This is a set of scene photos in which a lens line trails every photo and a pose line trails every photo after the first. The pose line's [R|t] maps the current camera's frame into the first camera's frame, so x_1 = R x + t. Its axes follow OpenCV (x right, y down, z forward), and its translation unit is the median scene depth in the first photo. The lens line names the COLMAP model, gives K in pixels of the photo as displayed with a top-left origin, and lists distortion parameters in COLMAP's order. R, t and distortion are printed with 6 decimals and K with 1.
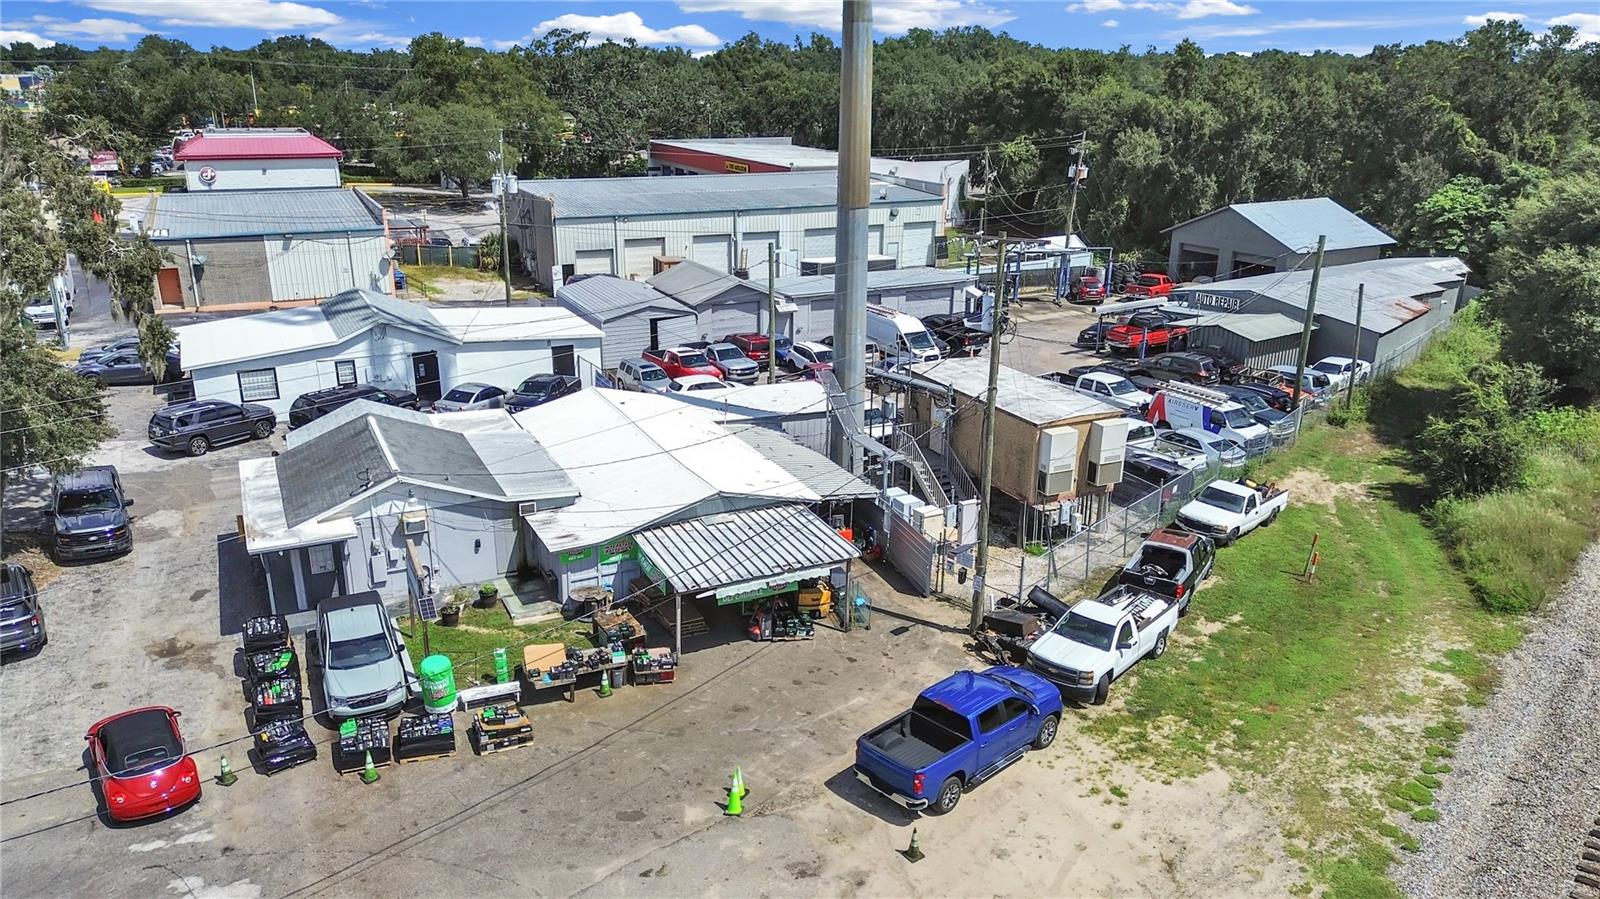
lens RADIAL K [[1131.2, 0, 799.9], [0, 1131.2, 452.5], [0, 0, 1]] dist [0.069288, -0.071031]
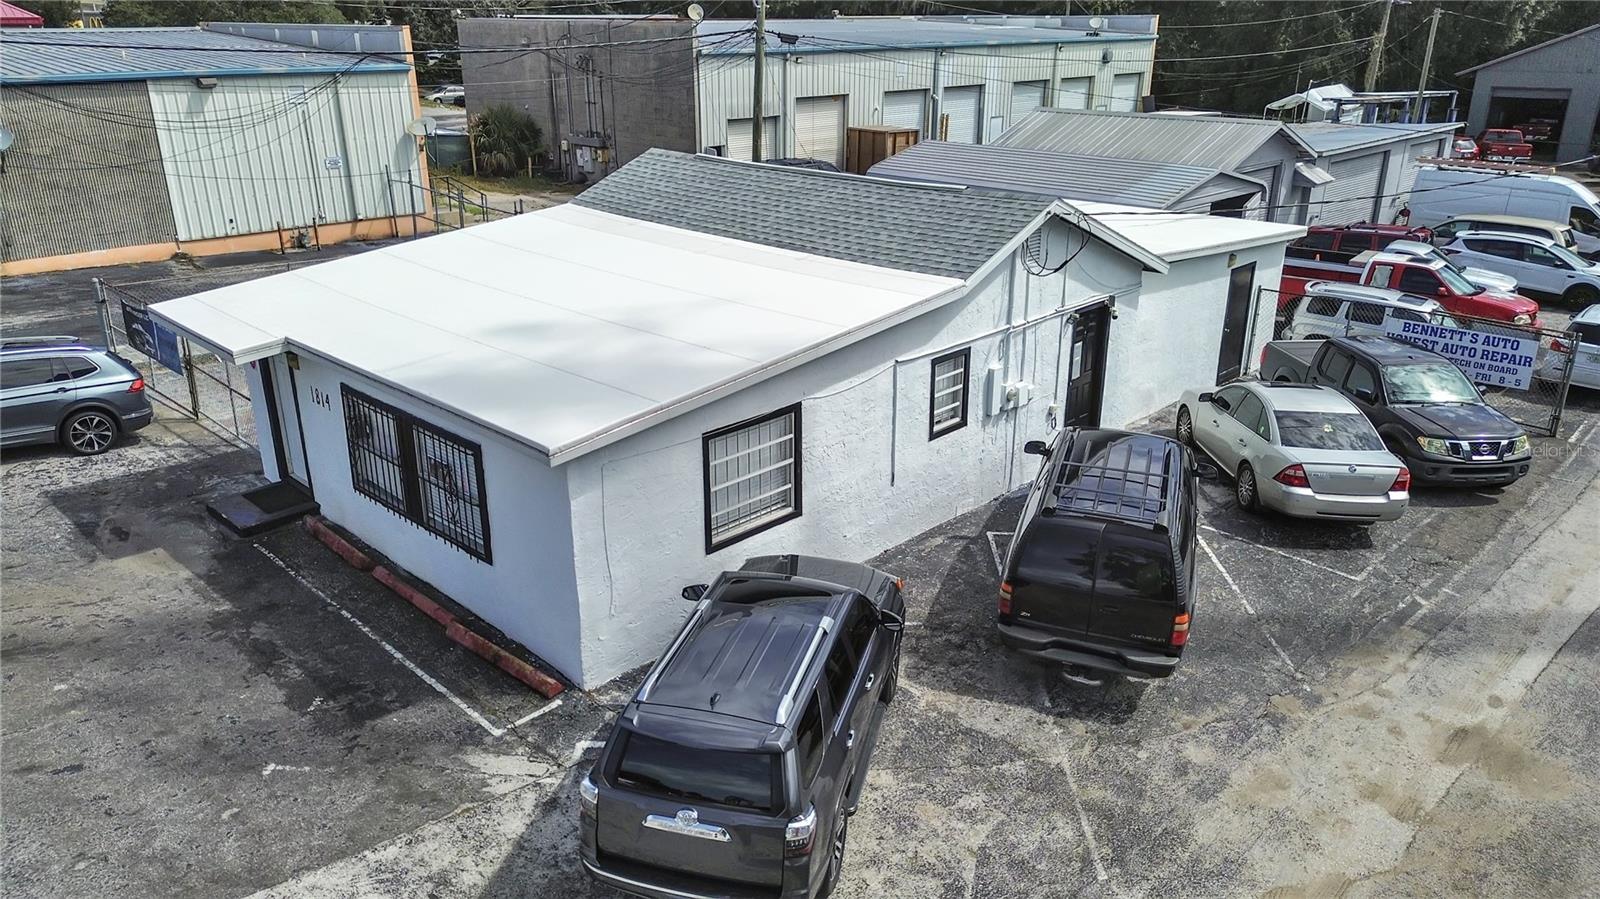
lens RADIAL K [[1131.2, 0, 800.8], [0, 1131.2, 452.0], [0, 0, 1]] dist [0.069288, -0.071031]
pose [[0.951013, -0.118850, 0.285394, -0.482816], [0.106644, 0.992604, 0.057998, -0.070248], [-0.290176, -0.024721, 0.956654, 0.679718]]
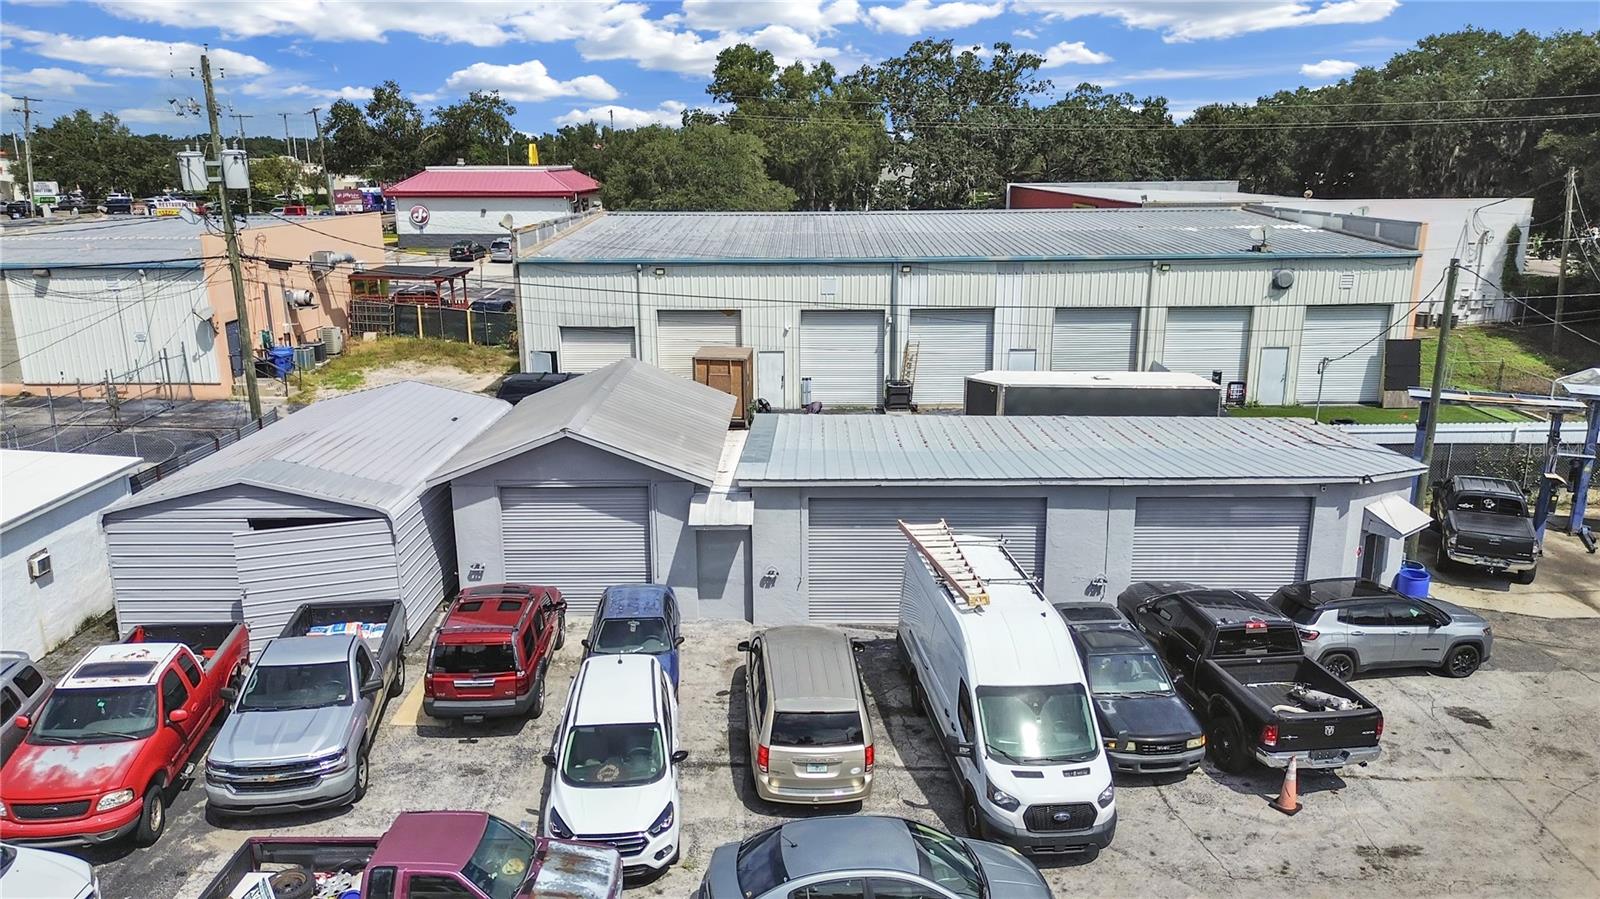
lens RADIAL K [[1131.2, 0, 800.3], [0, 1131.2, 452.3], [0, 0, 1]] dist [0.069288, -0.071031]
pose [[0.894297, 0.101804, -0.435740, 0.189361], [-0.133226, 0.990192, -0.042084, -0.163066], [0.427182, 0.095687, 0.899088, 0.844906]]
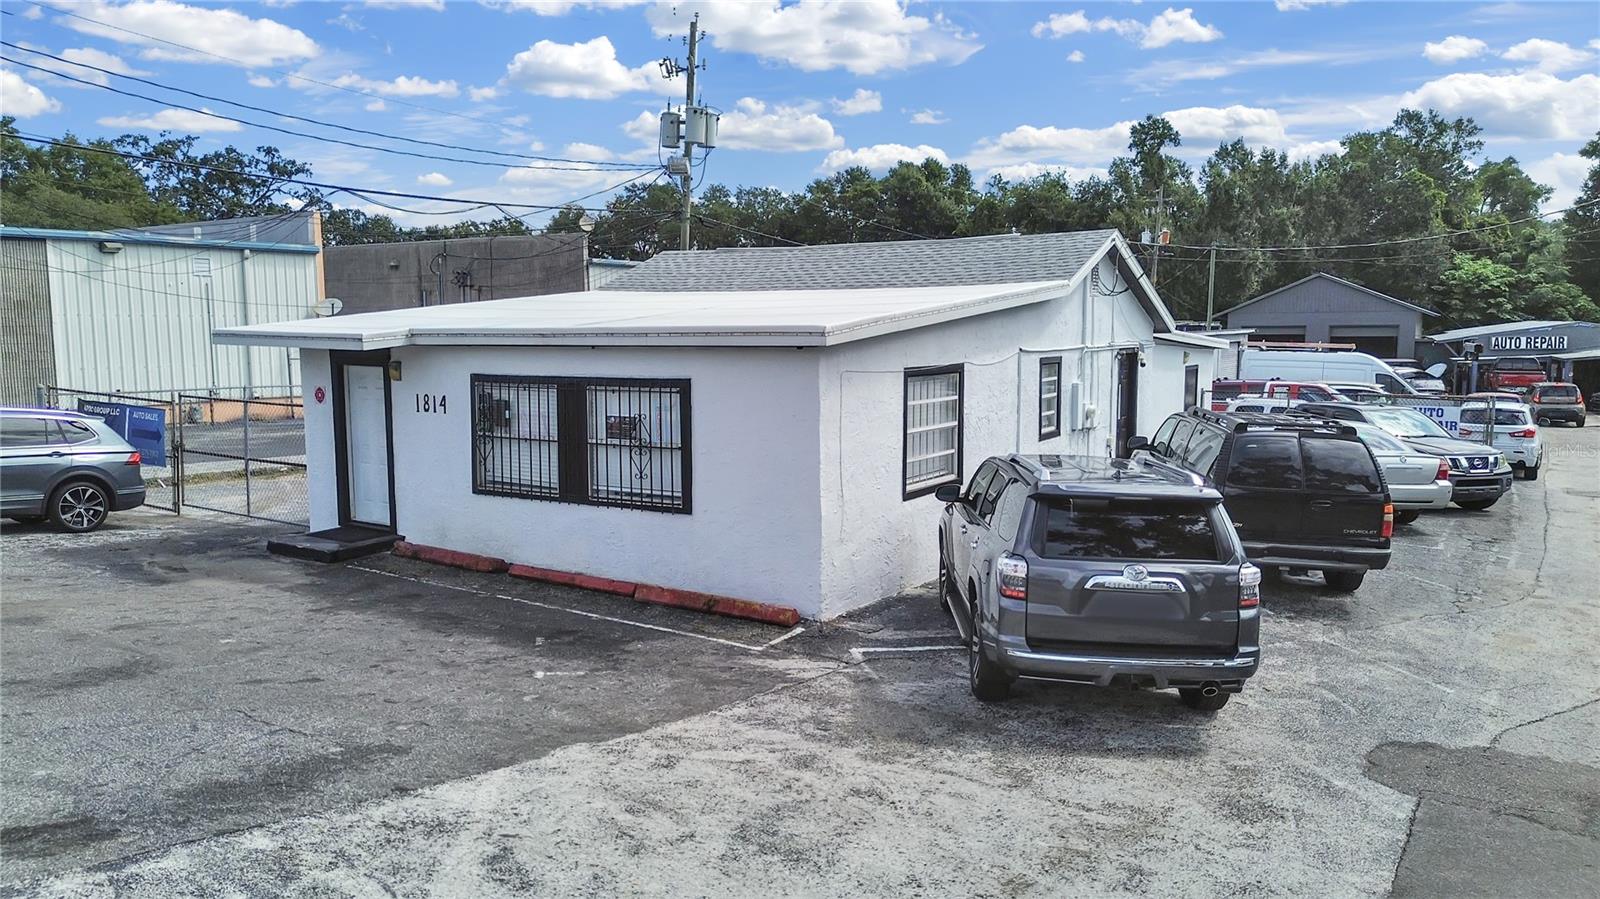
lens RADIAL K [[1131.2, 0, 801.5], [0, 1131.2, 450.5], [0, 0, 1]] dist [0.069288, -0.071031]
pose [[0.868841, -0.064365, 0.490890, -0.563749], [0.166904, 0.971551, -0.168020, -0.014422], [-0.466110, 0.227914, 0.854866, 0.719451]]
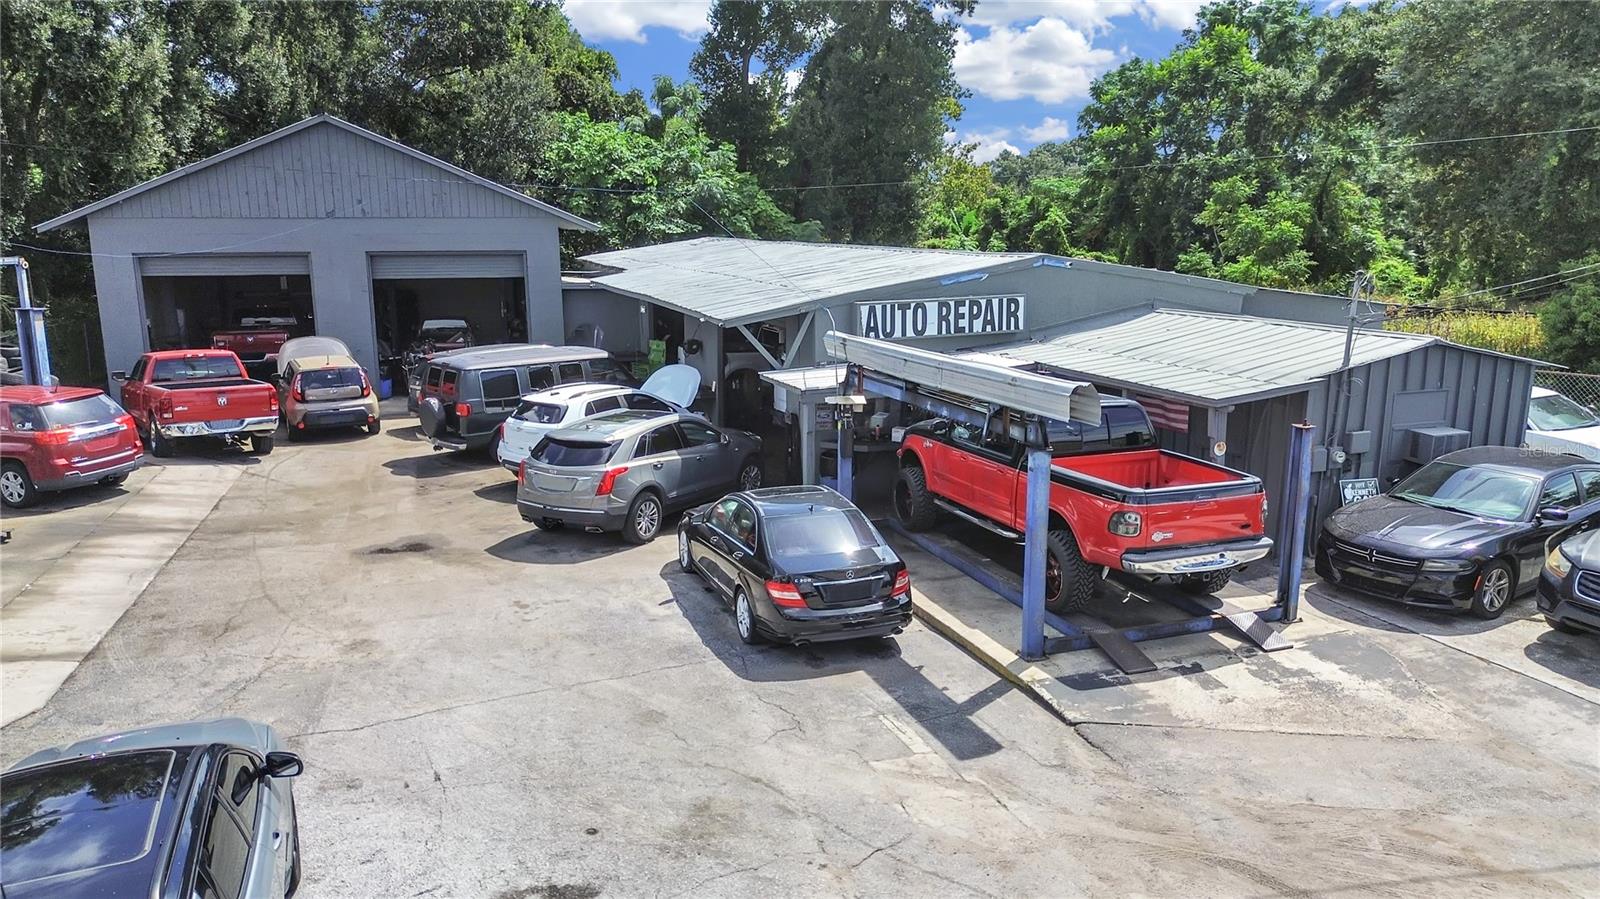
lens RADIAL K [[1131.2, 0, 800.8], [0, 1131.2, 446.7], [0, 0, 1]] dist [0.069288, -0.071031]
pose [[0.243152, -0.198317, 0.949498, 0.119990], [0.315174, 0.941915, 0.116022, -0.180040], [-0.917356, 0.271046, 0.291533, 1.195128]]
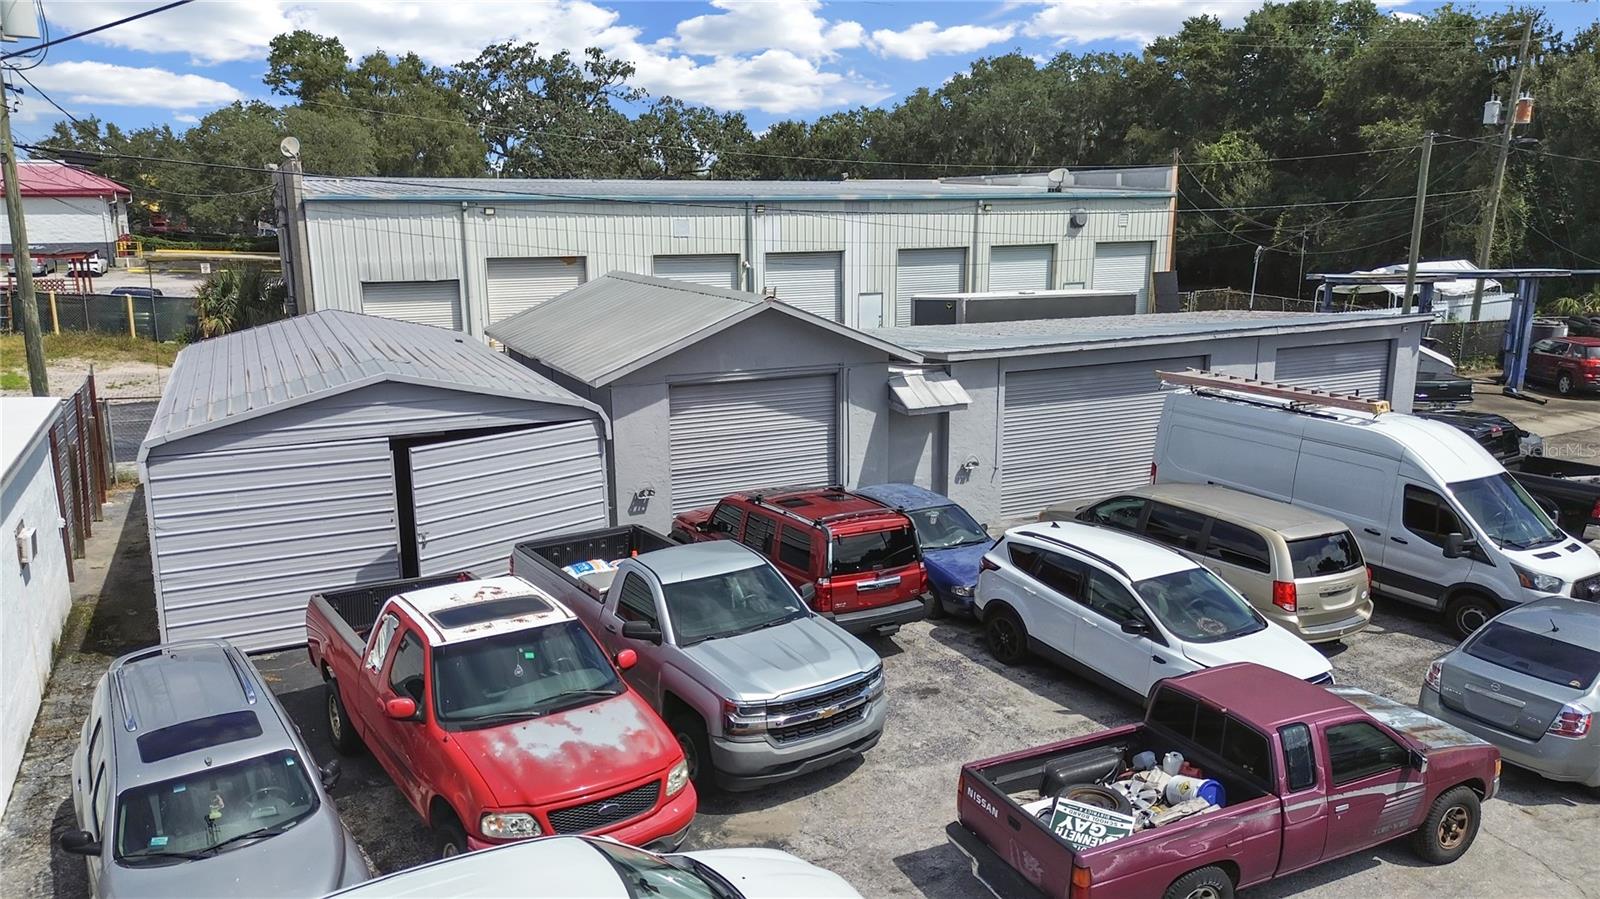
lens RADIAL K [[1131.2, 0, 802.8], [0, 1131.2, 450.2], [0, 0, 1]] dist [0.069288, -0.071031]
pose [[0.999909, -0.012151, -0.005806, -0.051985], [0.011406, 0.993355, -0.114525, -0.097662], [0.007159, 0.114448, 0.993403, 0.859975]]
